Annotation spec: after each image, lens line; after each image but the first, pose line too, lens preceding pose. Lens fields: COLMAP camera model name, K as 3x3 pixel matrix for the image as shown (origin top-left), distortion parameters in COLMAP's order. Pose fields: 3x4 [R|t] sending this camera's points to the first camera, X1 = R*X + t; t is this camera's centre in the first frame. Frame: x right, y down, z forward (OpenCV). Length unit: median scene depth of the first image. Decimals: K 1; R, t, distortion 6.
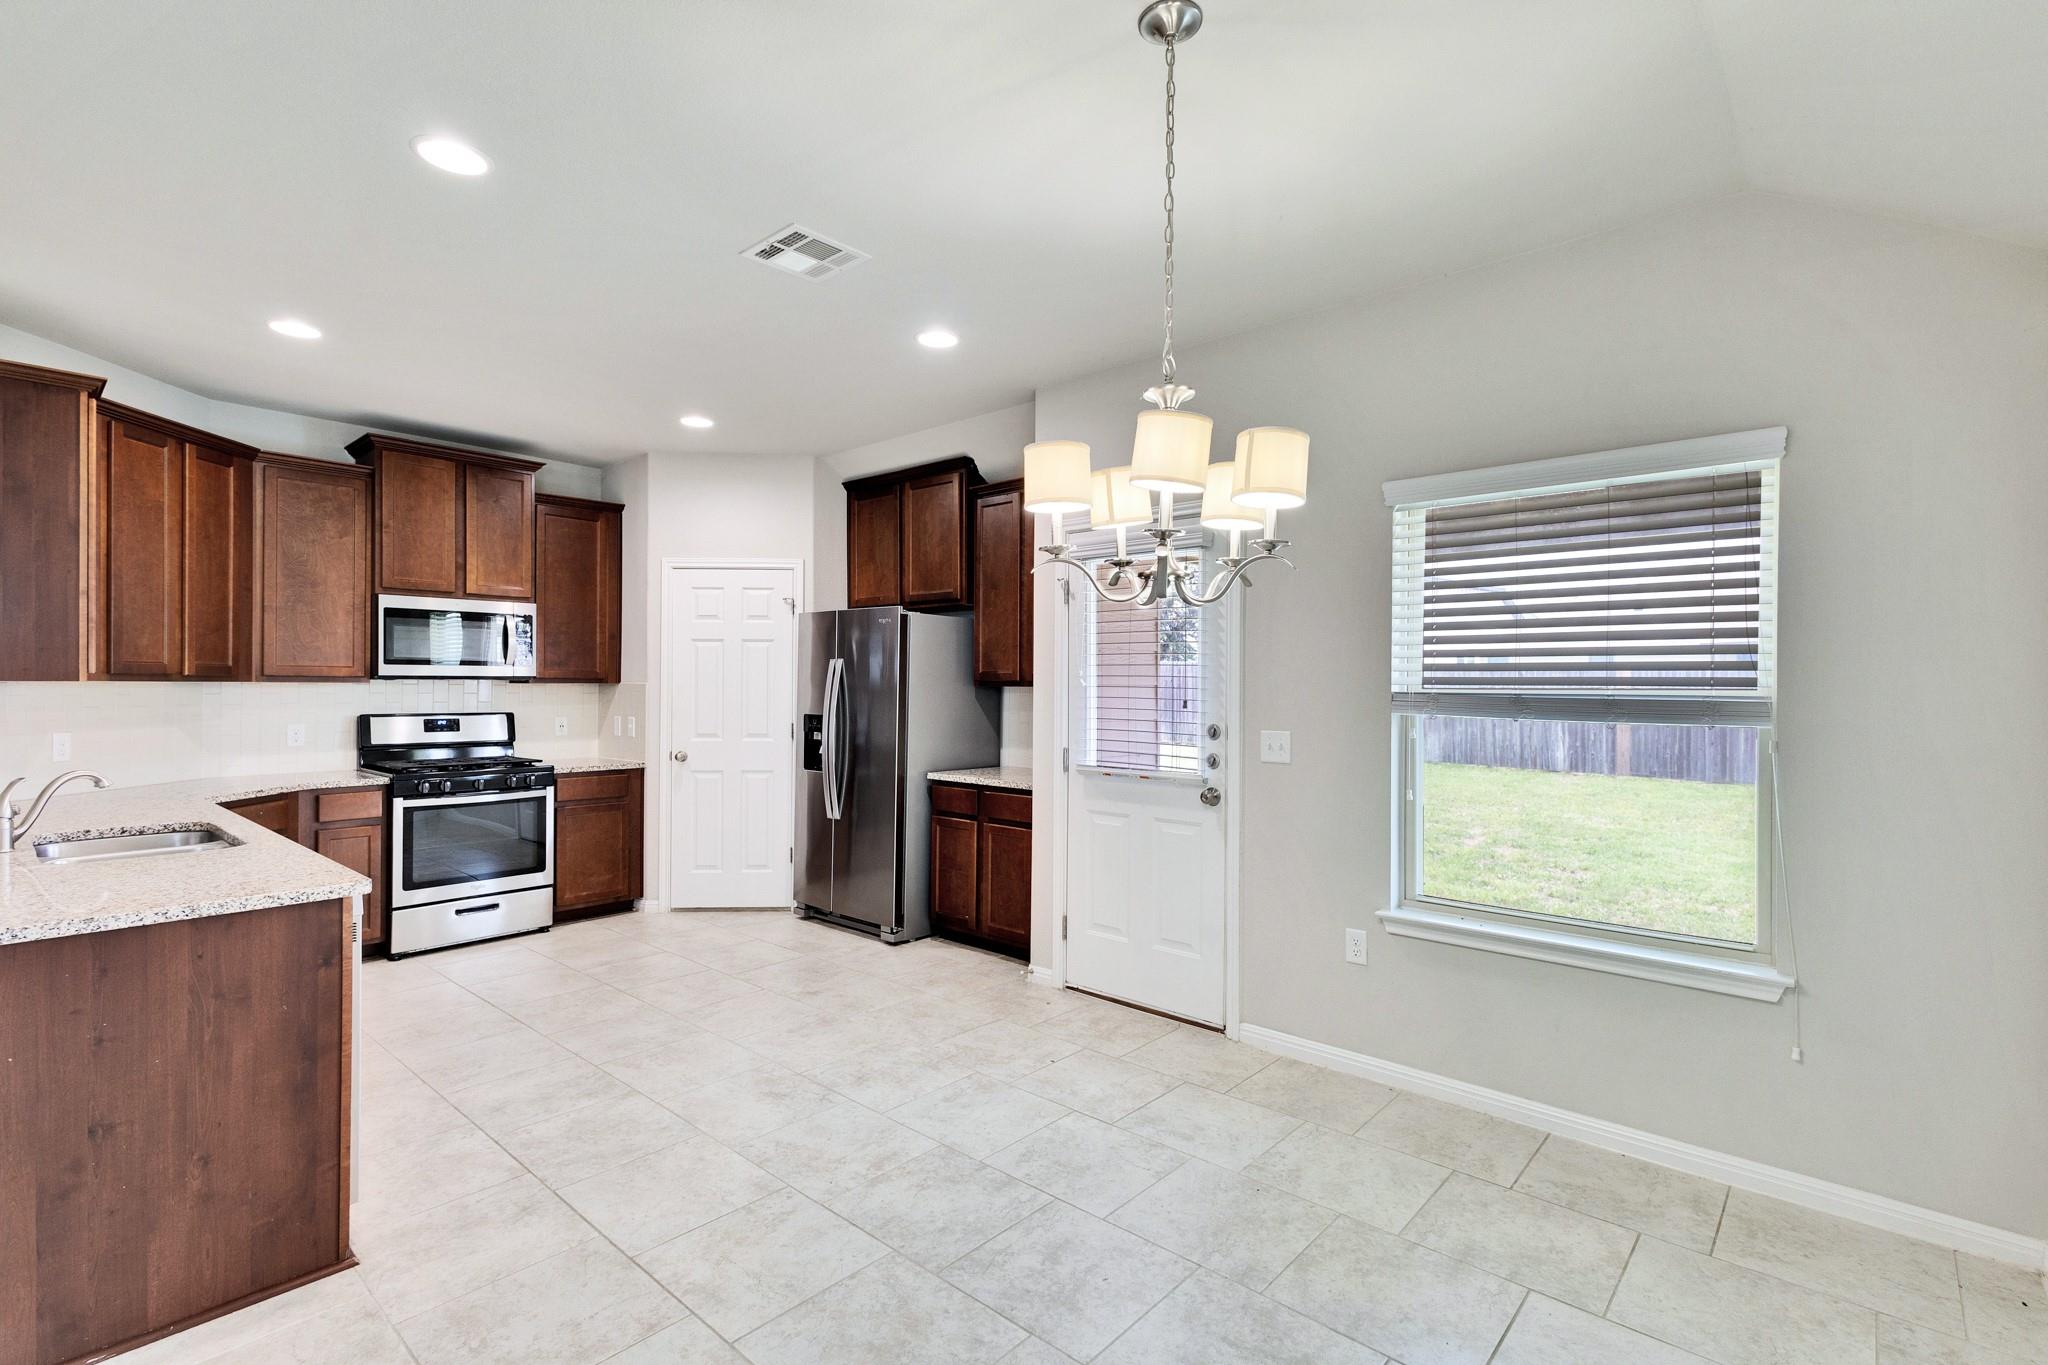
lens RADIAL K [[938.7, 0, 1027.0], [0, 938.7, 687.0], [0, 0, 1]] dist [0.011650, -0.000845]
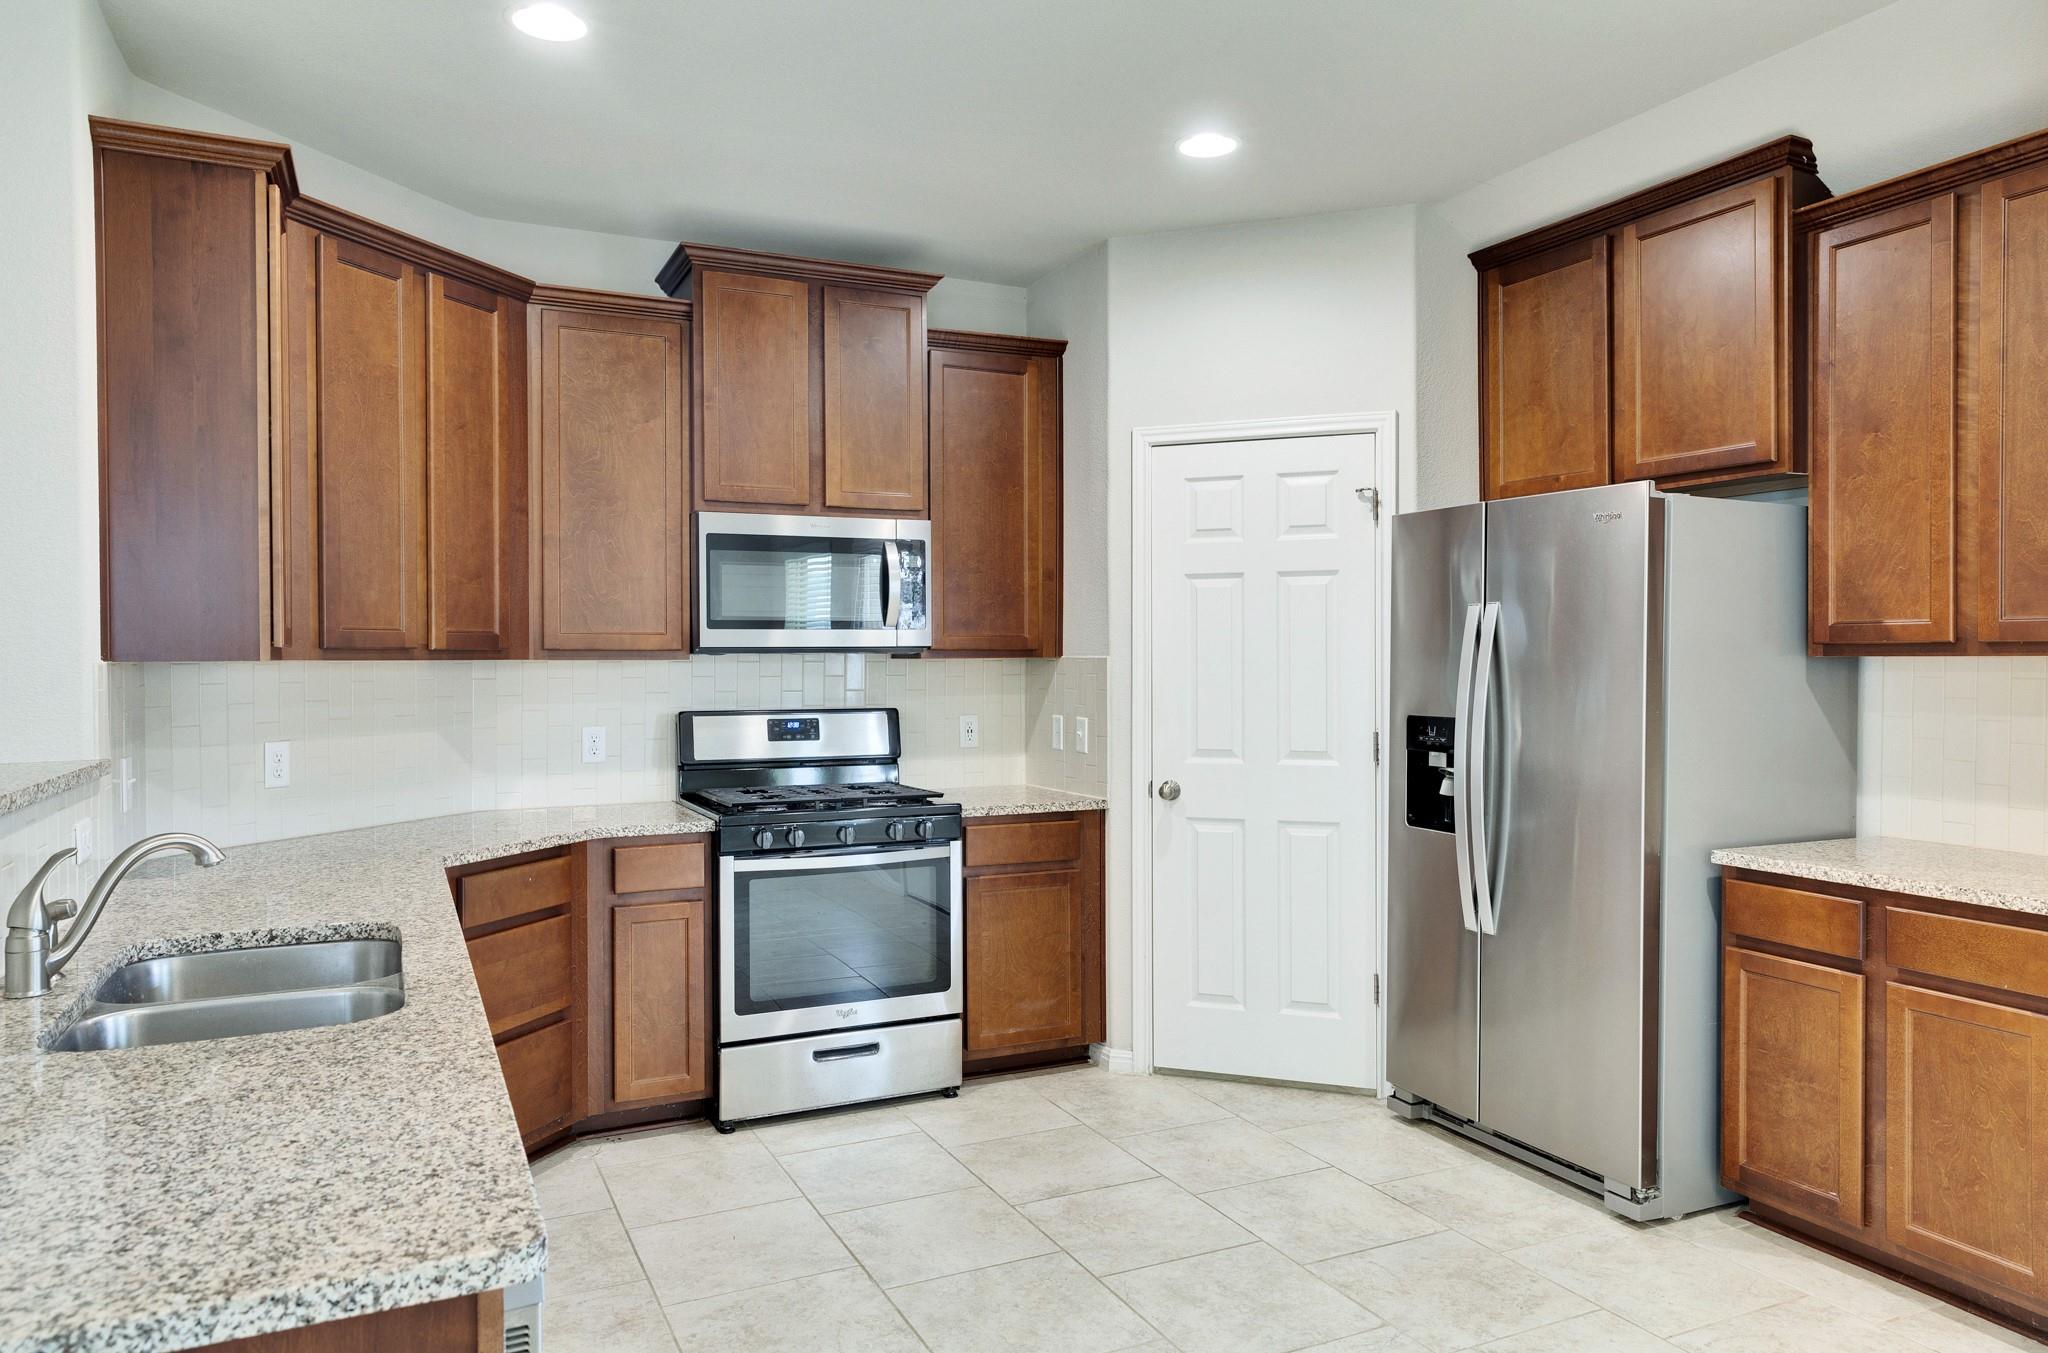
lens RADIAL K [[1366.7, 0, 1034.2], [0, 1366.7, 669.2], [0, 0, 1]] dist [0.012768, 0.000802]
pose [[0.922051, -0.005640, -0.387027, -0.153246], [0.008006, 0.999958, 0.004501, -0.000627], [0.386985, -0.007249, 0.922057, 0.276978]]
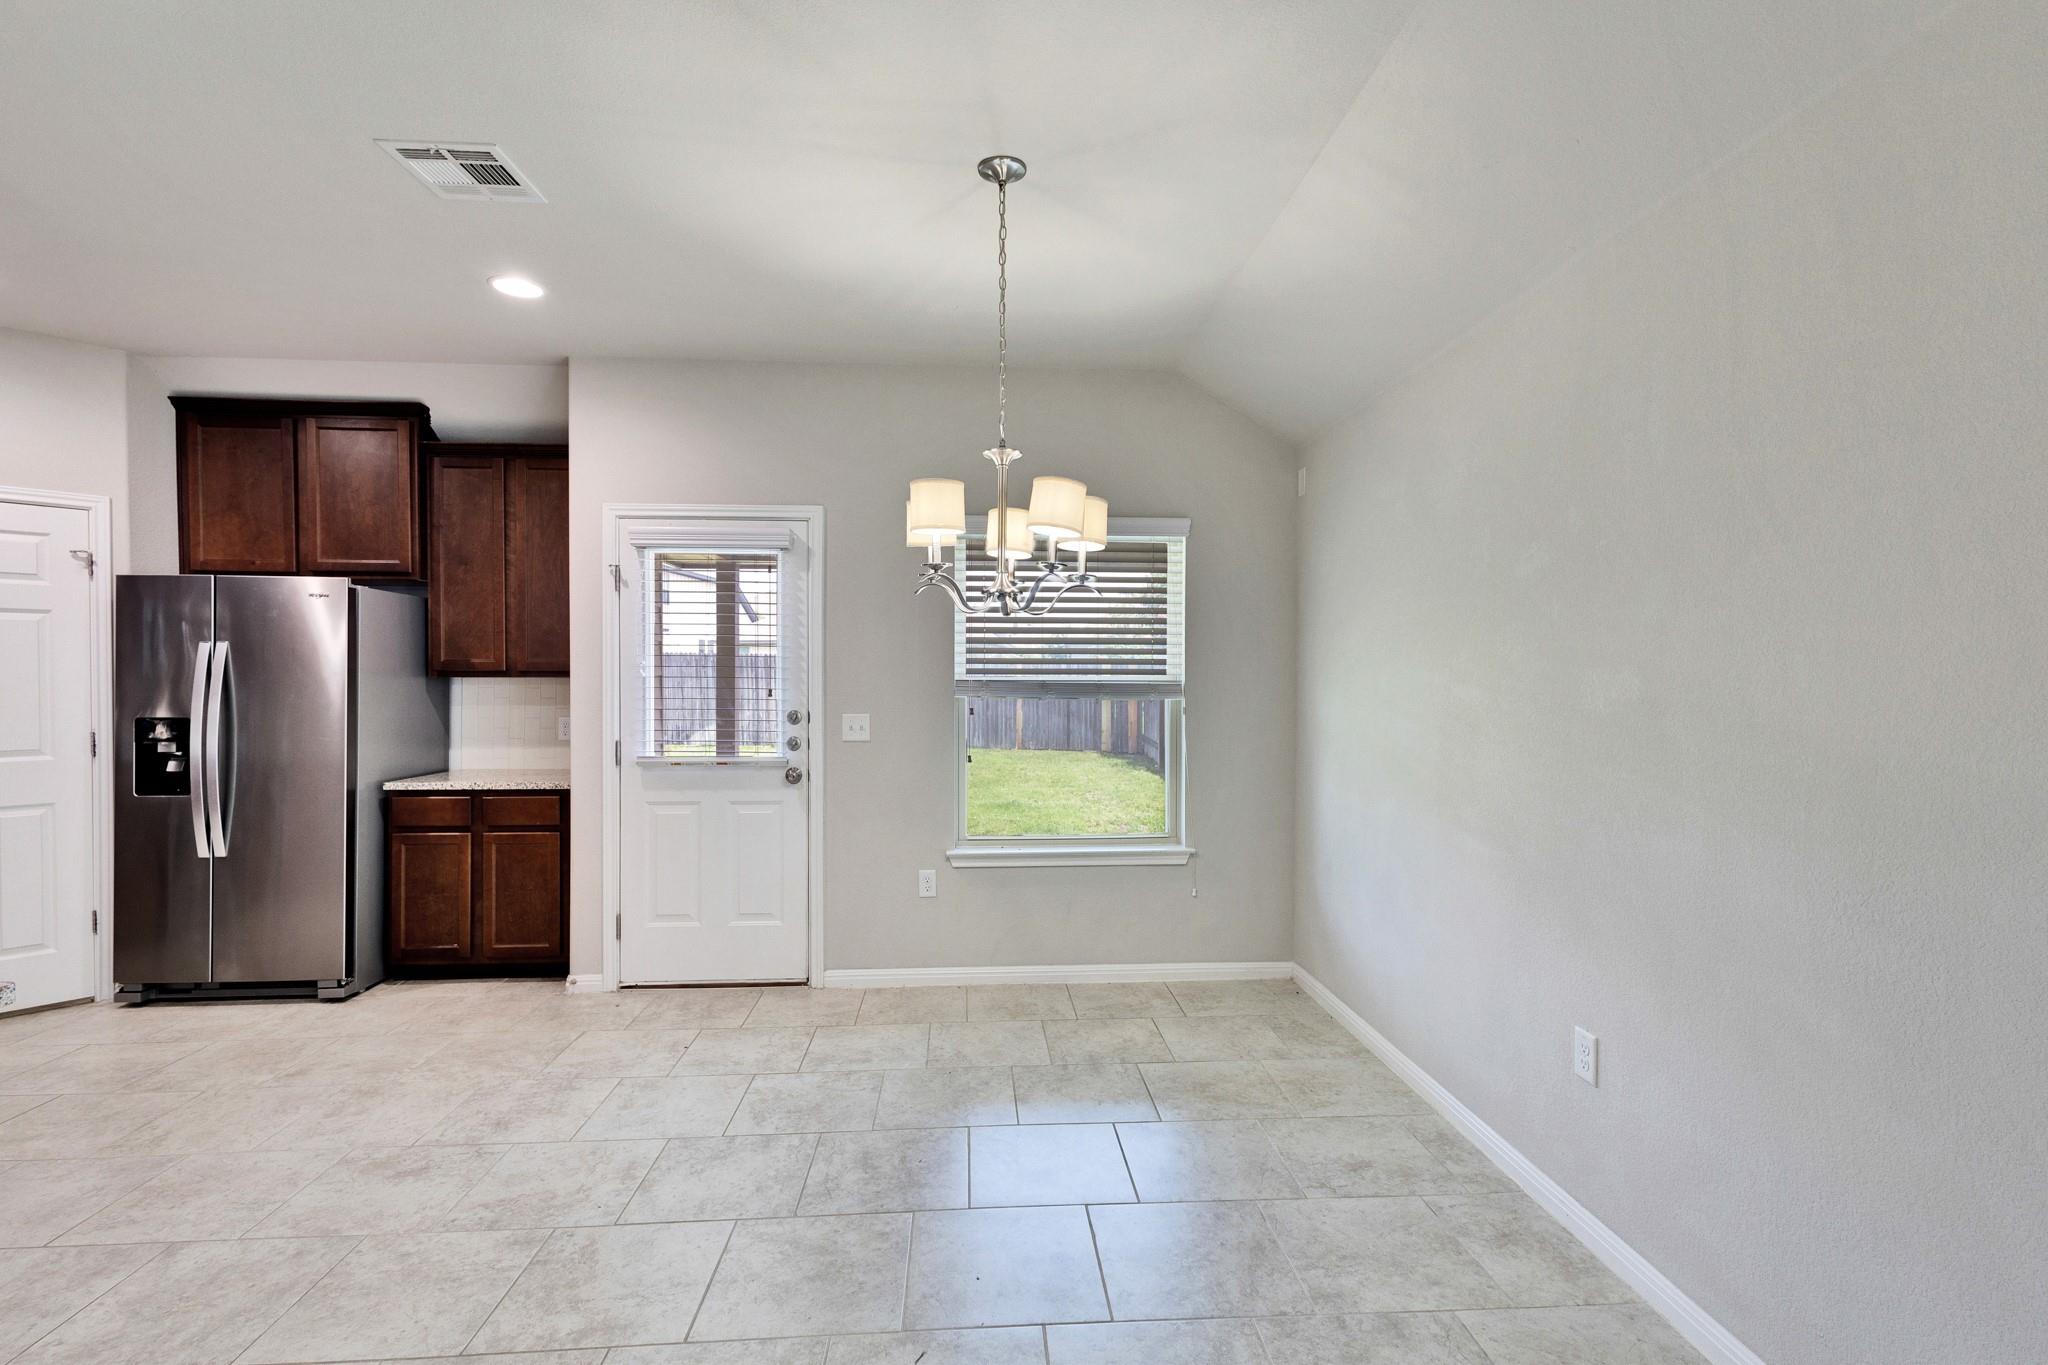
lens RADIAL K [[938.7, 0, 1027.0], [0, 938.7, 687.0], [0, 0, 1]] dist [0.011650, -0.000845]
pose [[0.700494, -0.012547, 0.713548, -0.305685], [0.003904, 0.999898, 0.013750, -0.001714], [-0.713648, -0.006846, 0.700471, 0.021533]]
